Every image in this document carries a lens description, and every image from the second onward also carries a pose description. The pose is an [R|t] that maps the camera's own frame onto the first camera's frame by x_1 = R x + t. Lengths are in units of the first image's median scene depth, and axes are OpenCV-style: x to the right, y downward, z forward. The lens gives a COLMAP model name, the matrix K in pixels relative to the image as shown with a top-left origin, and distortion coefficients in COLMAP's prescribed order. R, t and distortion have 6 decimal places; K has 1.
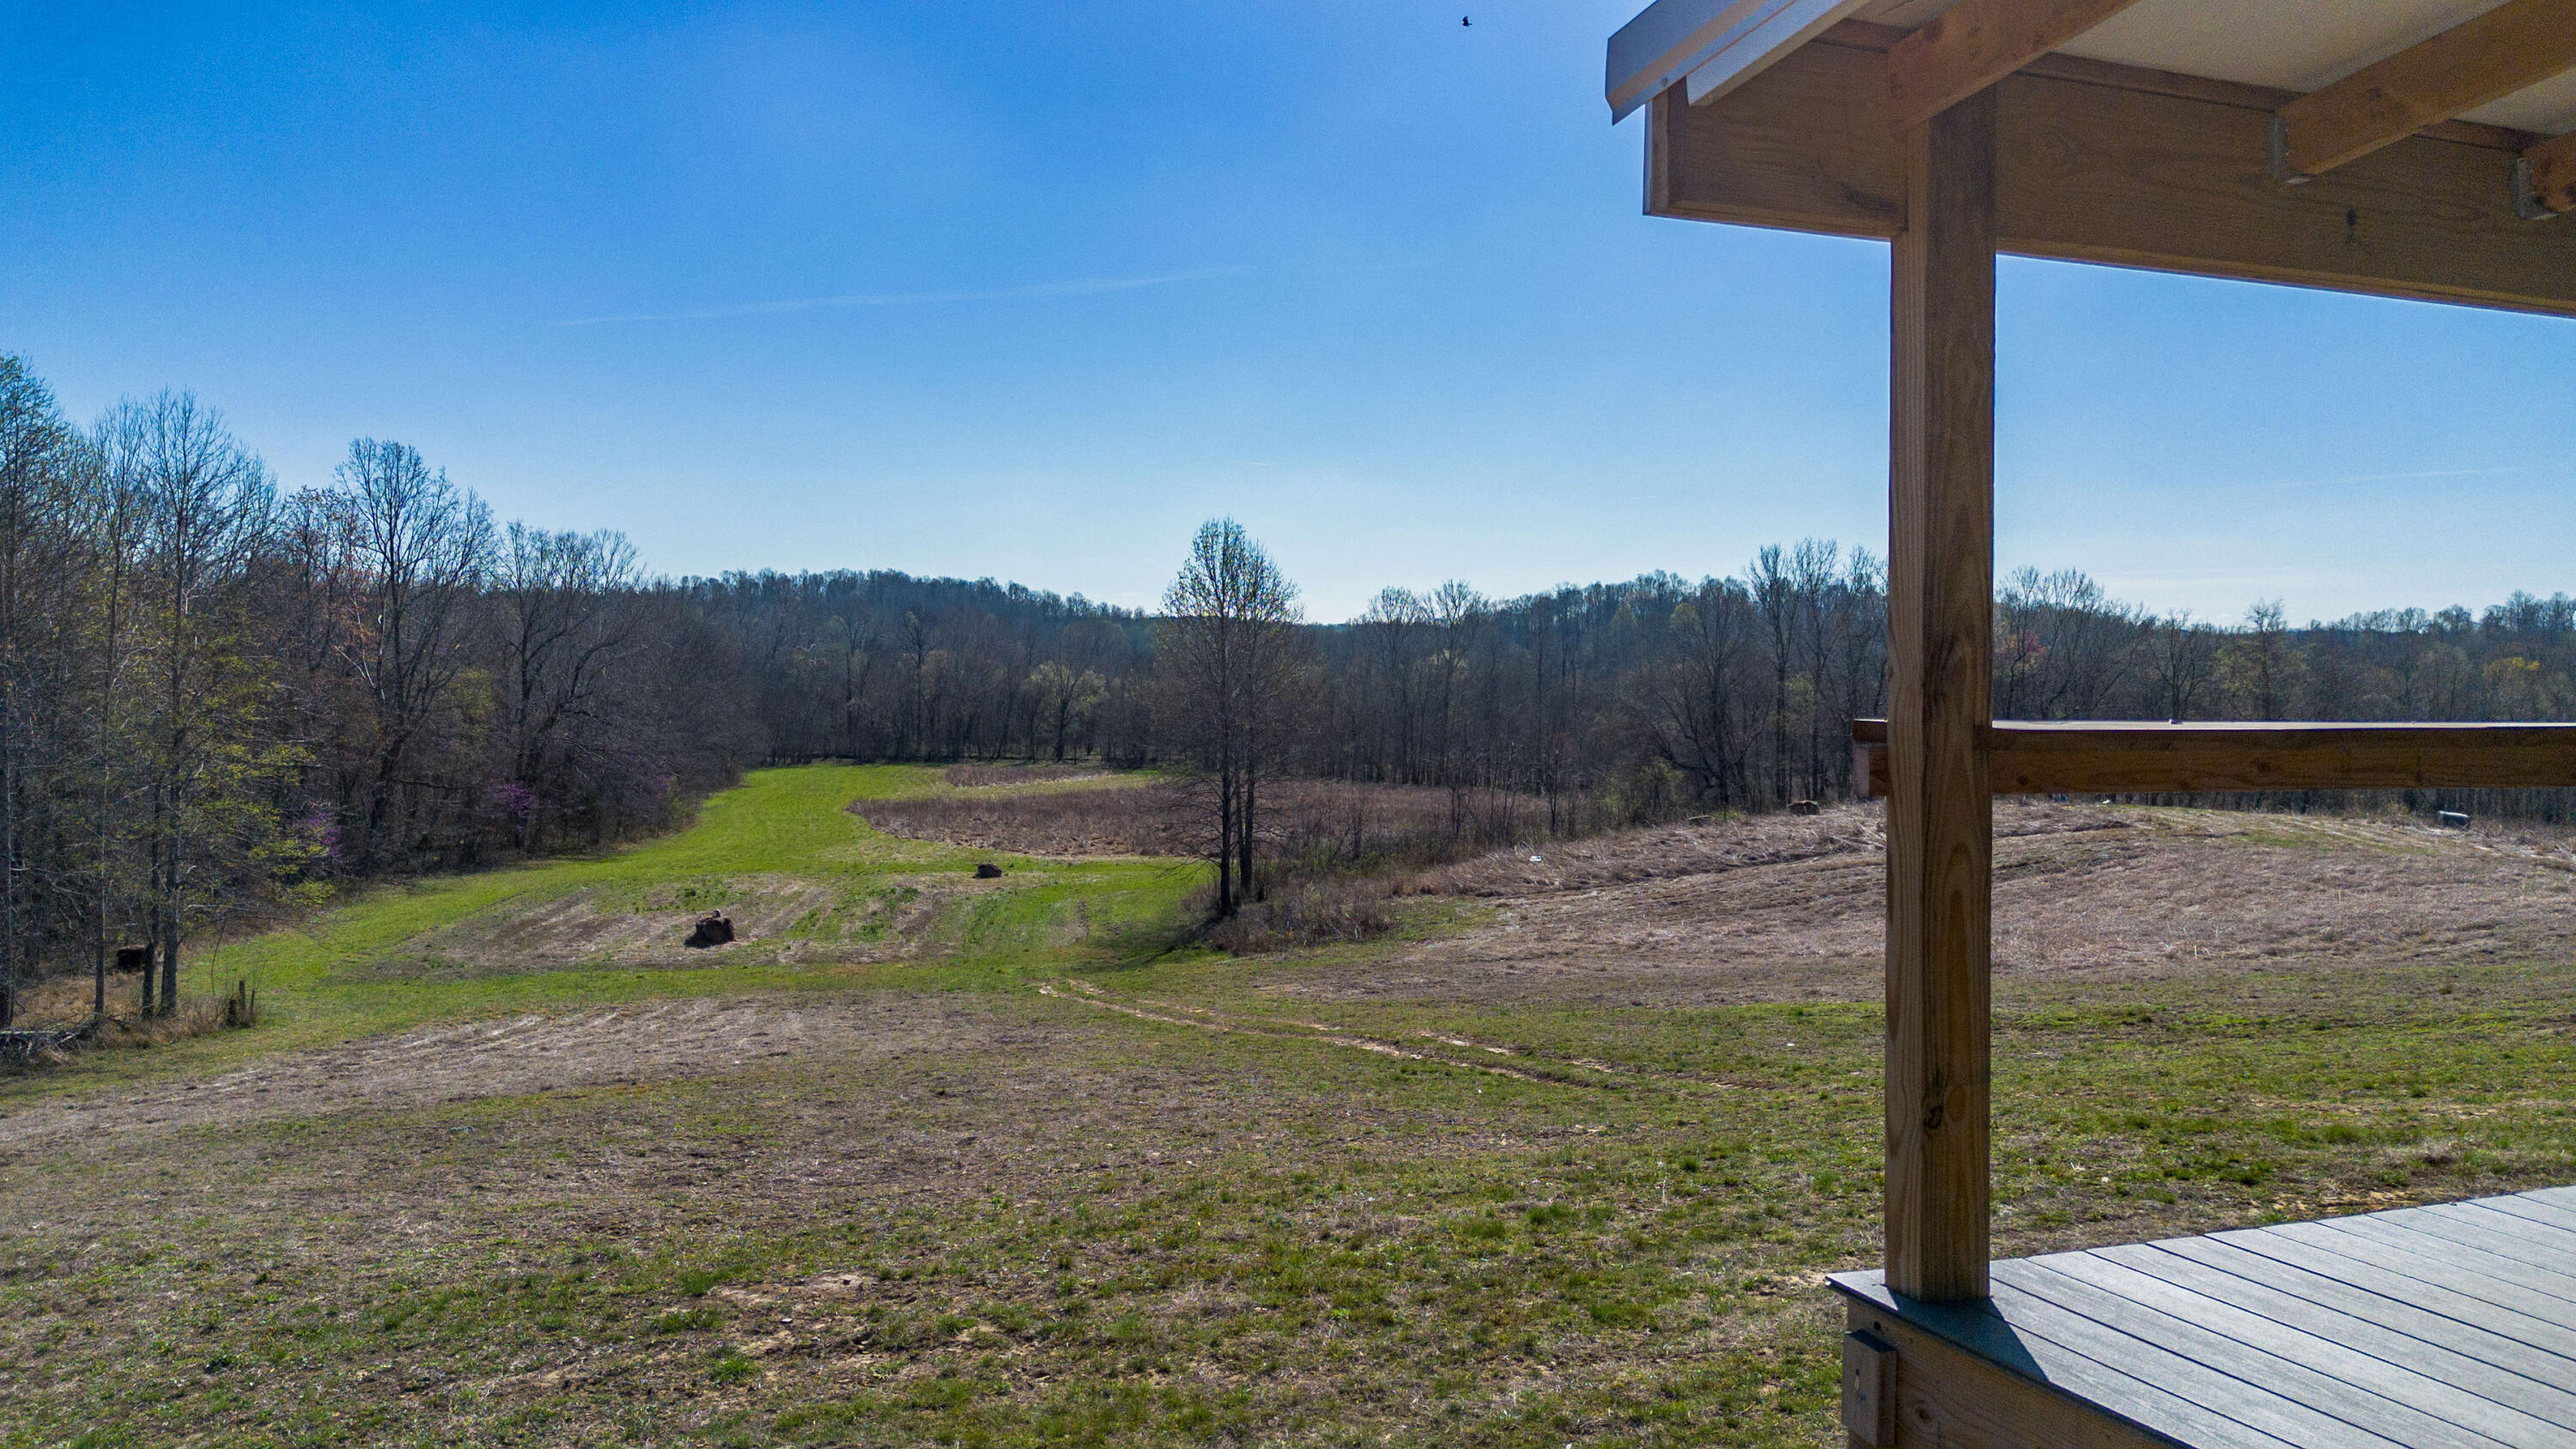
lens RADIAL K [[1906.3, 0, 1292.2], [0, 1906.3, 636.1], [0, 0, 1]] dist [0.084747, -0.089795]
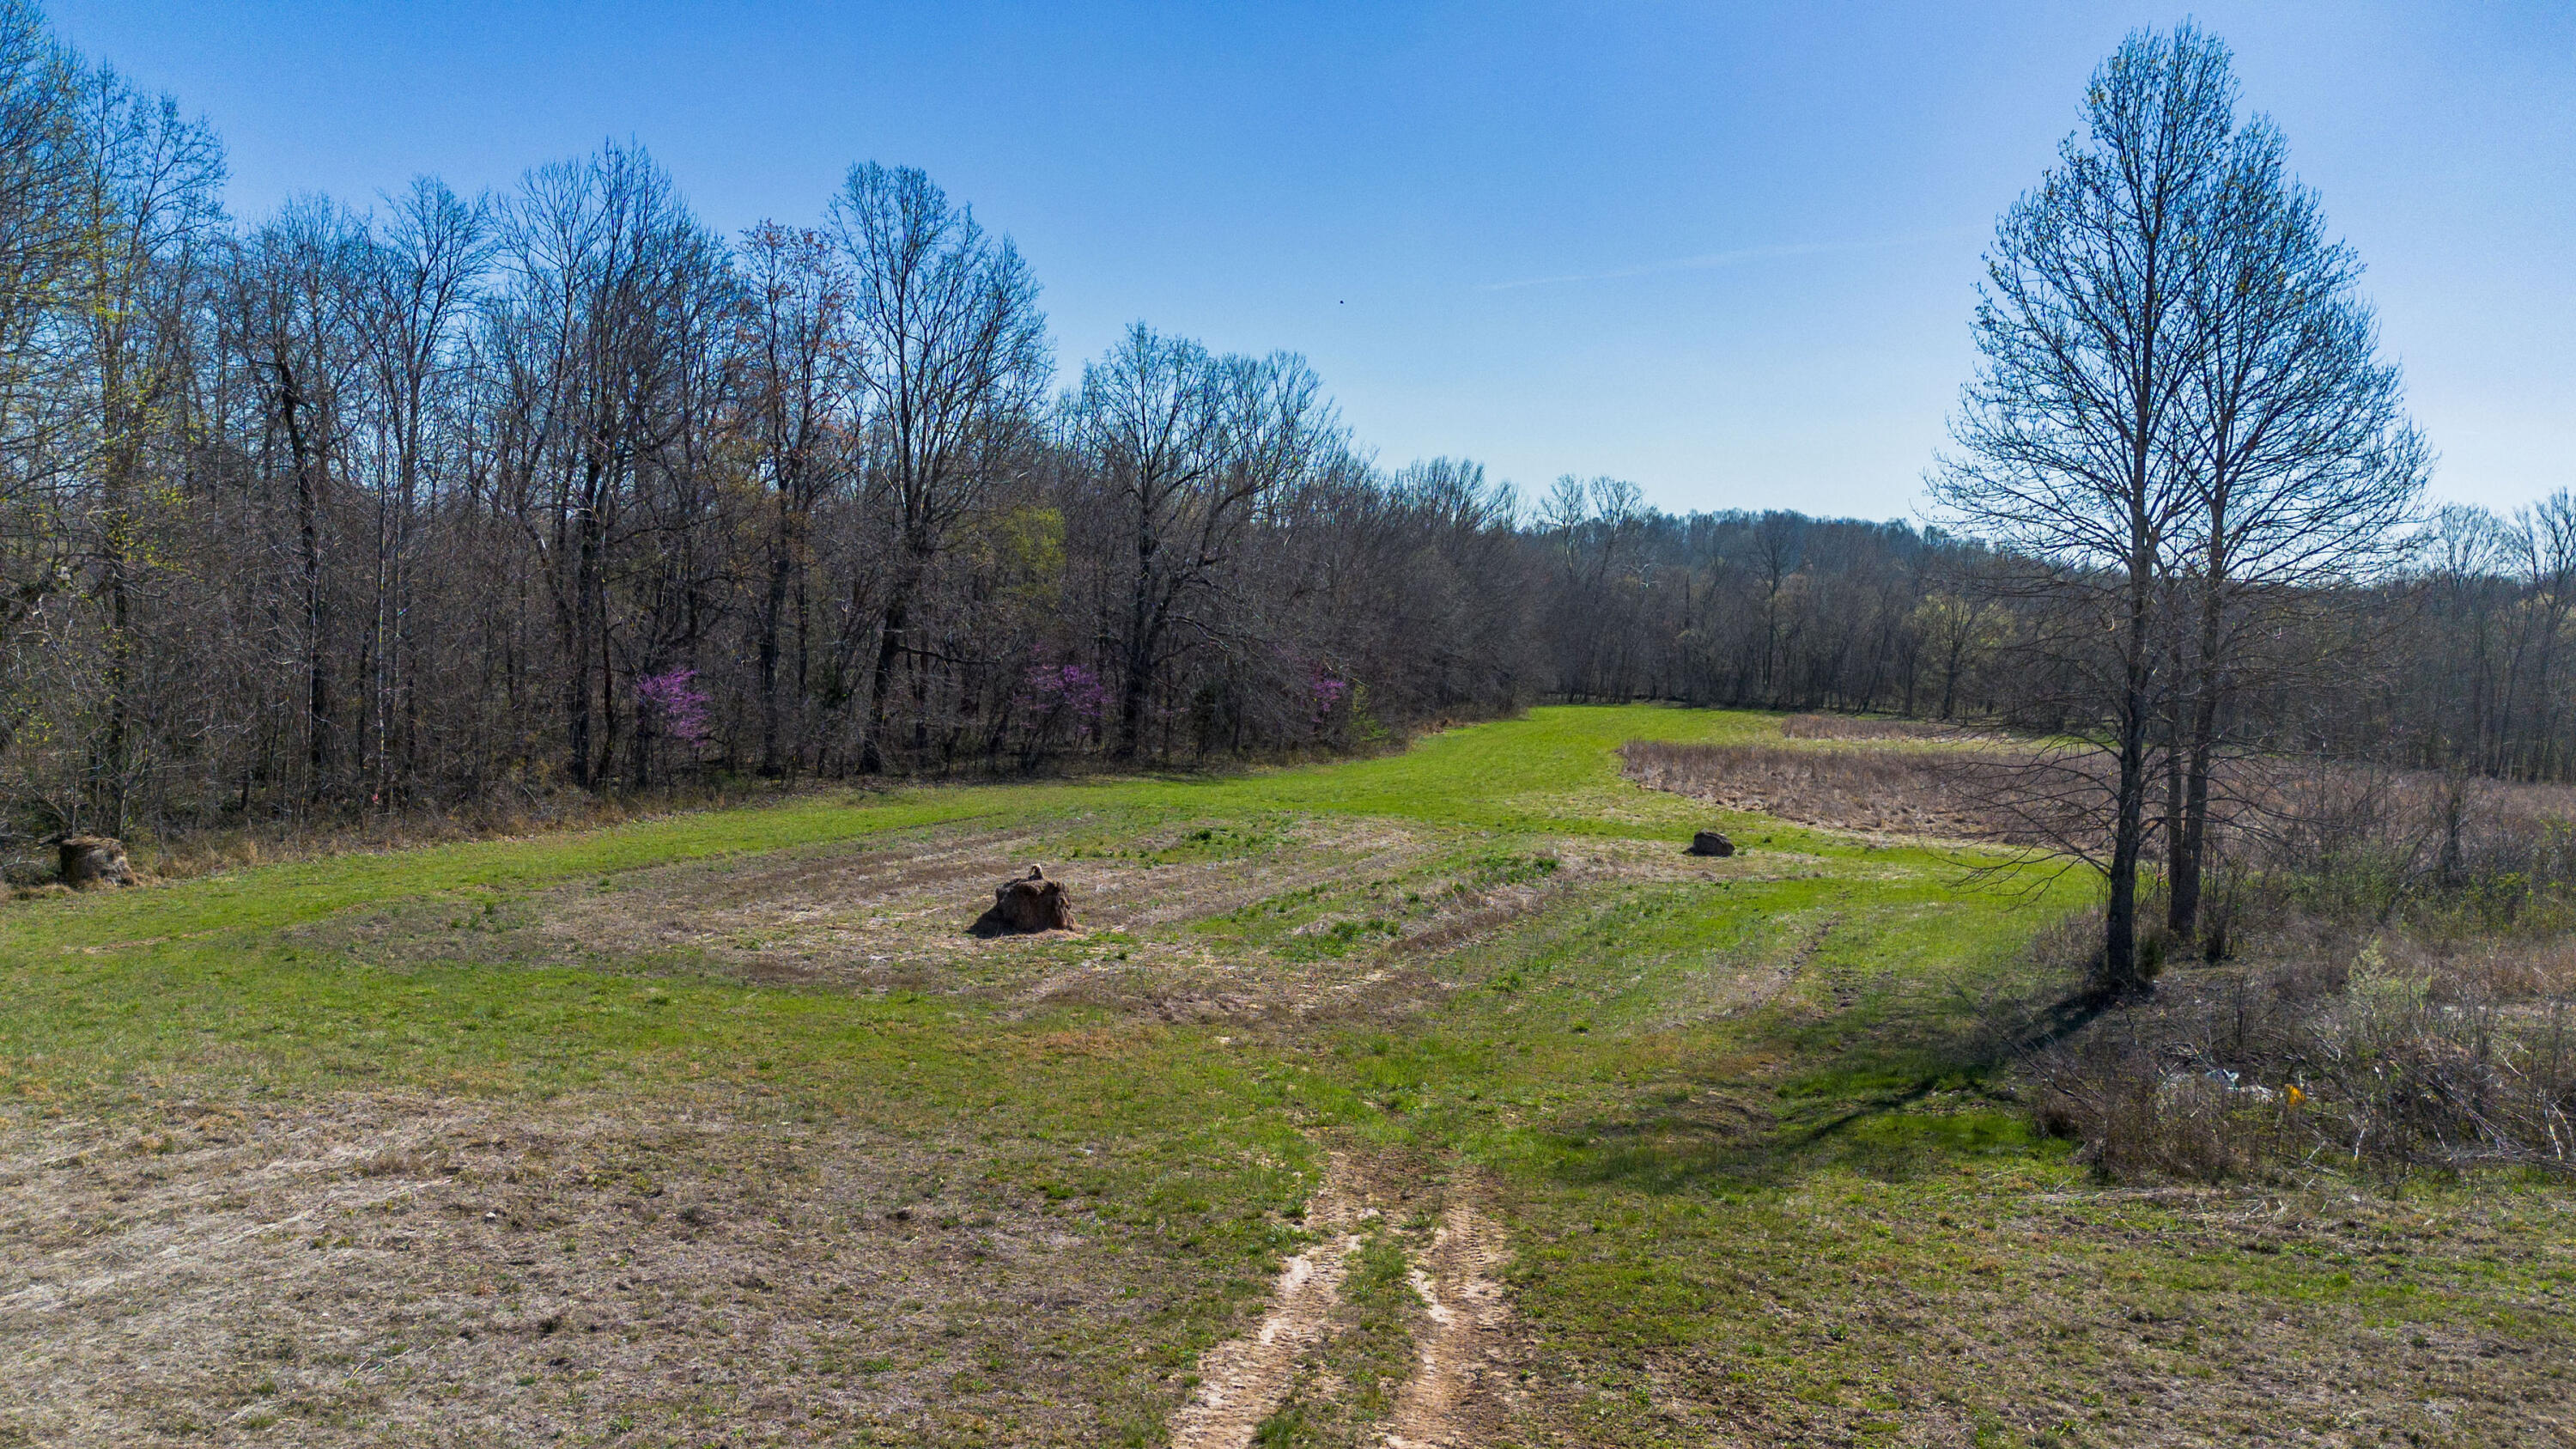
lens RADIAL K [[1934.4, 0, 1288.8], [0, 1934.4, 750.4], [0, 0, 1]] dist [0.081514, -0.085455]
pose [[0.891356, 0.060067, -0.449306, -0.001760], [-0.025505, 0.996257, 0.082590, 0.015460], [0.452586, -0.062157, 0.889552, 0.132758]]
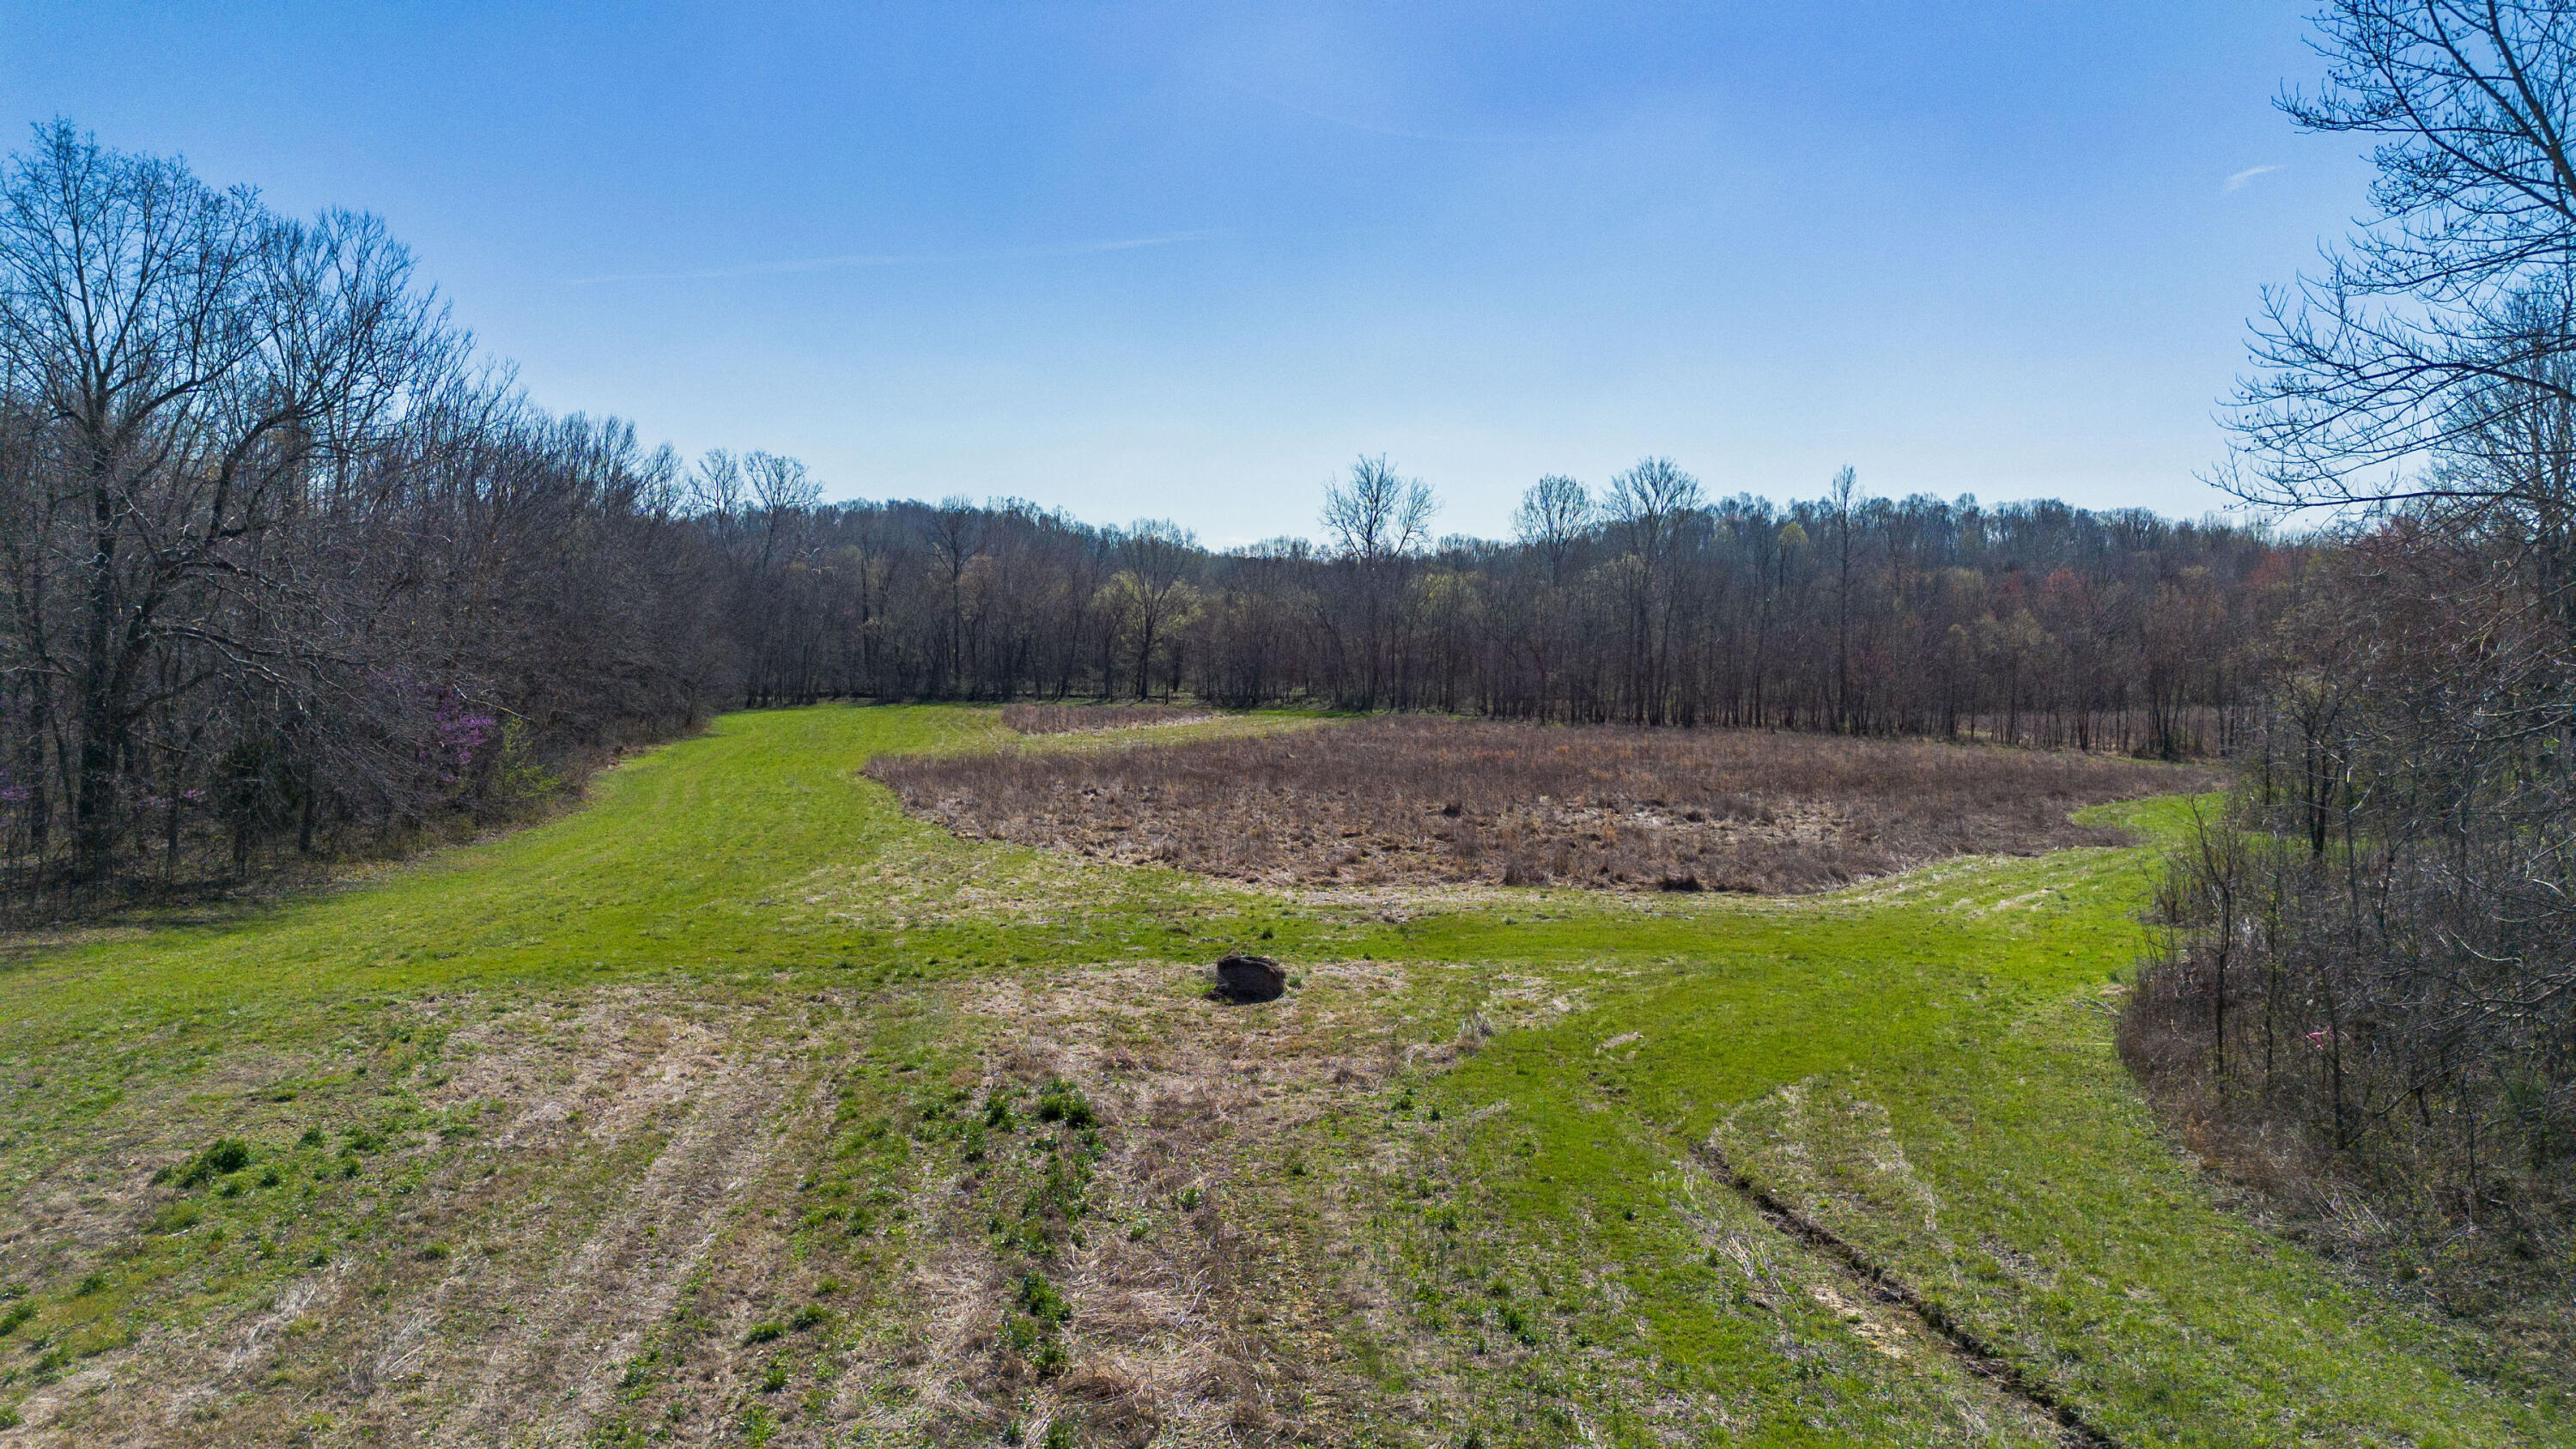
lens RADIAL K [[1799.6, 0, 1288.0], [0, 1799.6, 724.5], [0, 0, 1]] dist [0.075736, -0.069762]
pose [[0.999973, -0.007241, -0.001408, -0.049636], [0.007327, 0.997118, 0.075514, 0.016943], [0.000857, -0.075522, 0.997144, 0.222100]]
